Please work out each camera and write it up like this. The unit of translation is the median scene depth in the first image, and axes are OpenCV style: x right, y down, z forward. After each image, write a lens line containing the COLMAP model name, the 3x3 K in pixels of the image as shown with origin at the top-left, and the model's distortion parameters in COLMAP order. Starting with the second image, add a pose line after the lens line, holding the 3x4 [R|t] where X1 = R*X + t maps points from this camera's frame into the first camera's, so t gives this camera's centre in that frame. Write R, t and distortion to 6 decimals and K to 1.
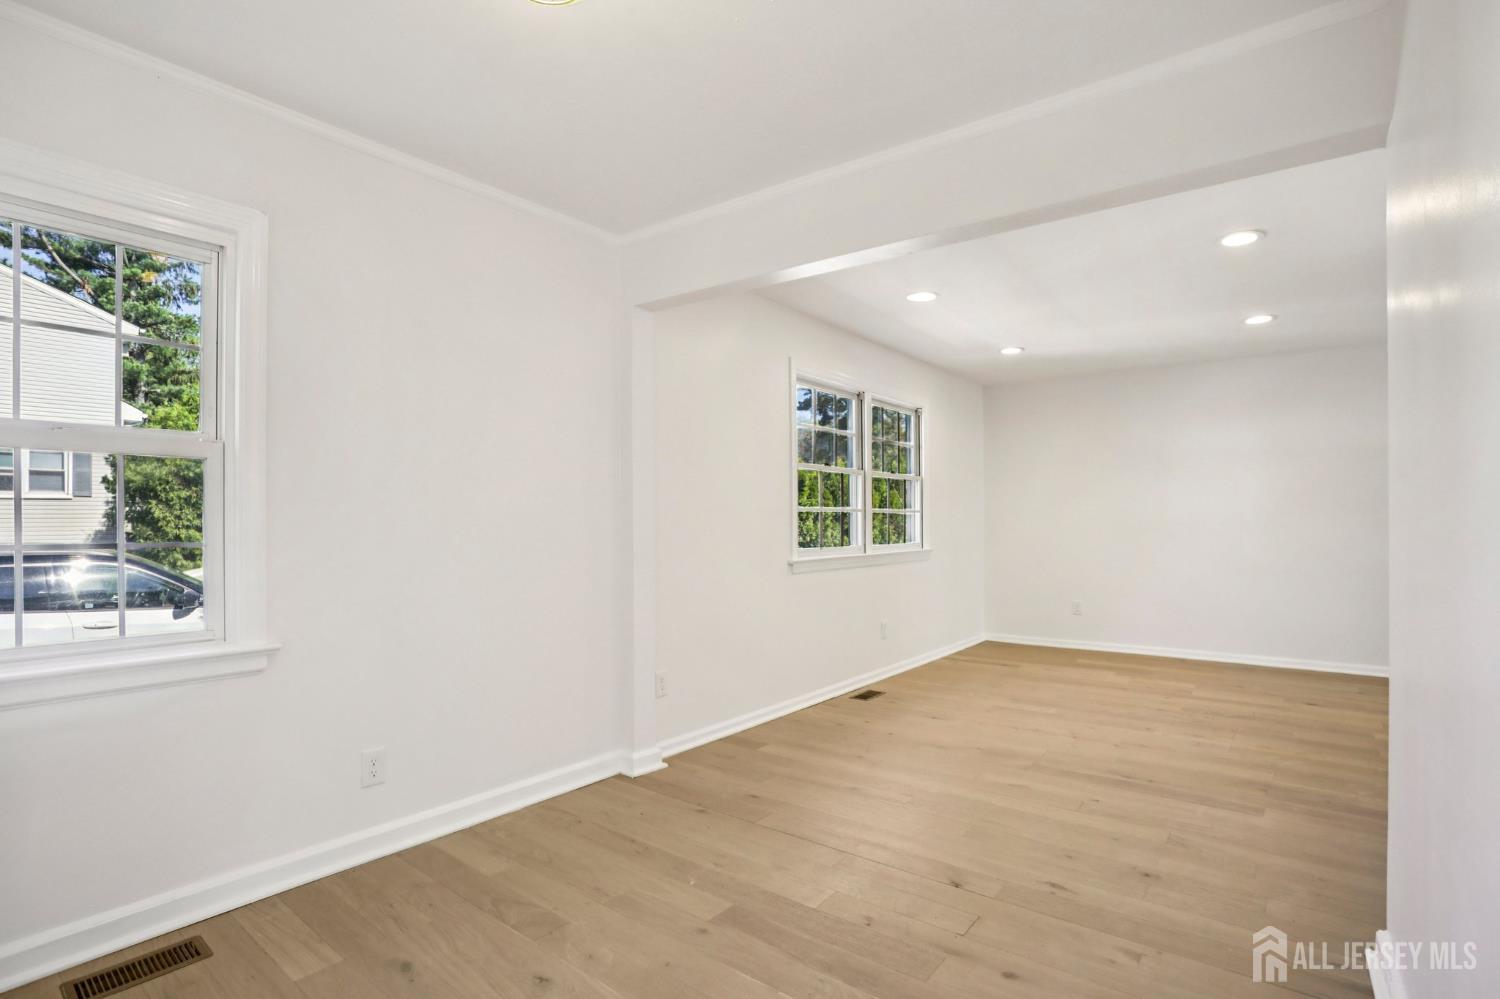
lens RADIAL K [[738.7, 0, 747.2], [0, 738.7, 519.5], [0, 0, 1]] dist [-0.058471, 0.022967]
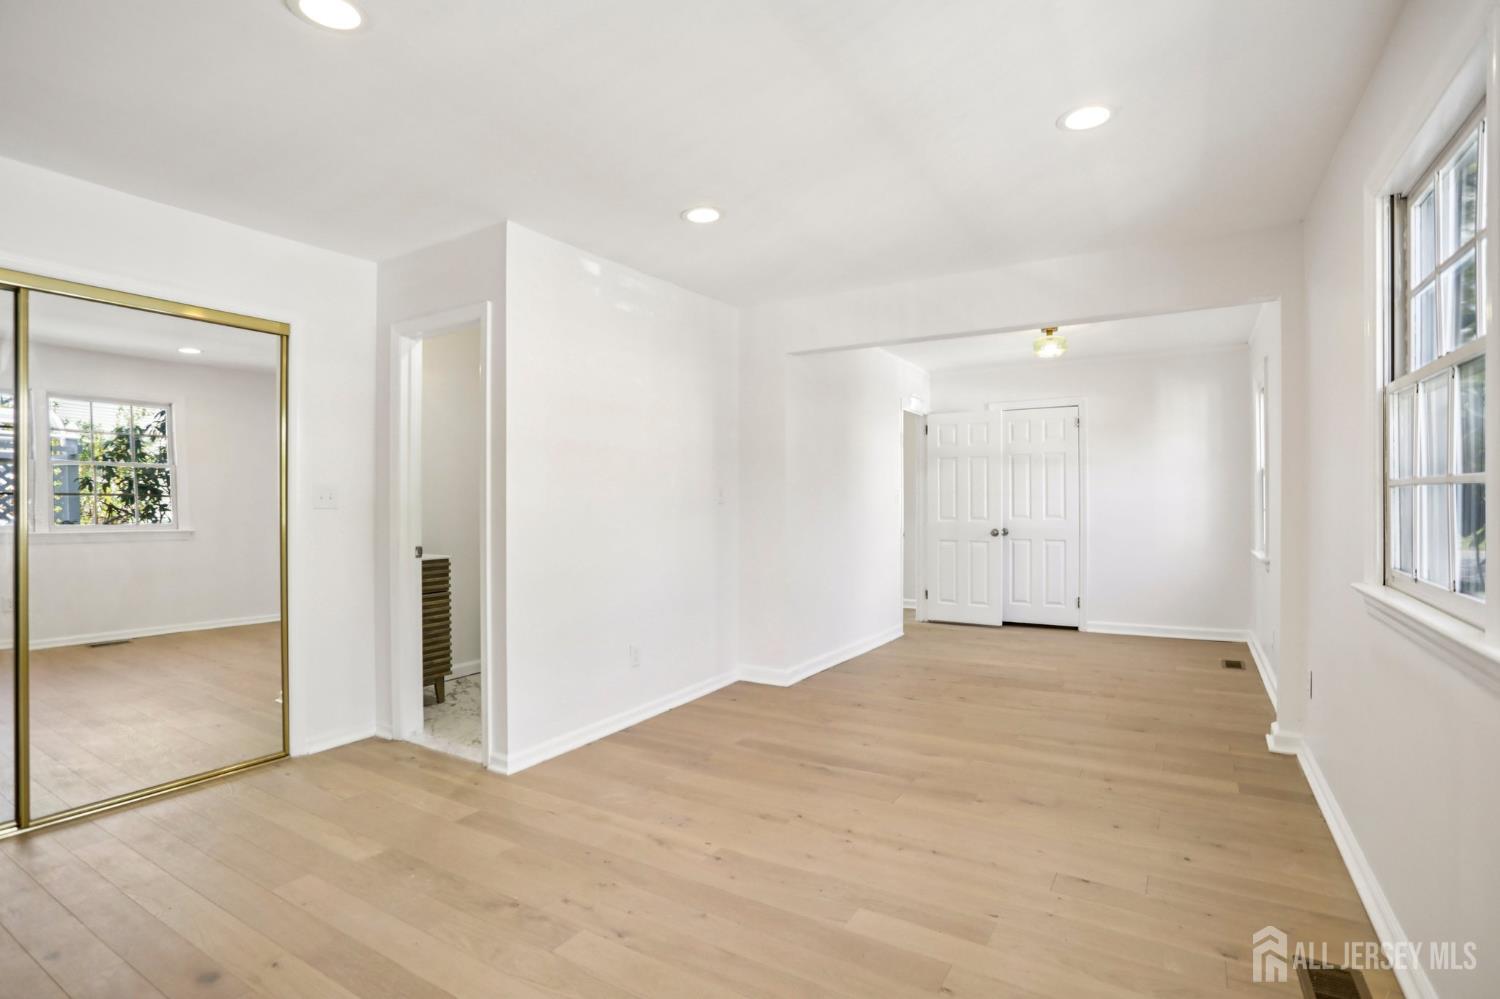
lens RADIAL K [[722.0, 0, 752.2], [0, 722.0, 508.9], [0, 0, 1]] dist [-0.071000, 0.022052]
pose [[-0.993300, 0.008955, -0.115214, 0.662412], [0.008186, 0.999941, 0.007141, -0.002590], [0.115271, 0.006150, -0.993315, 1.774960]]
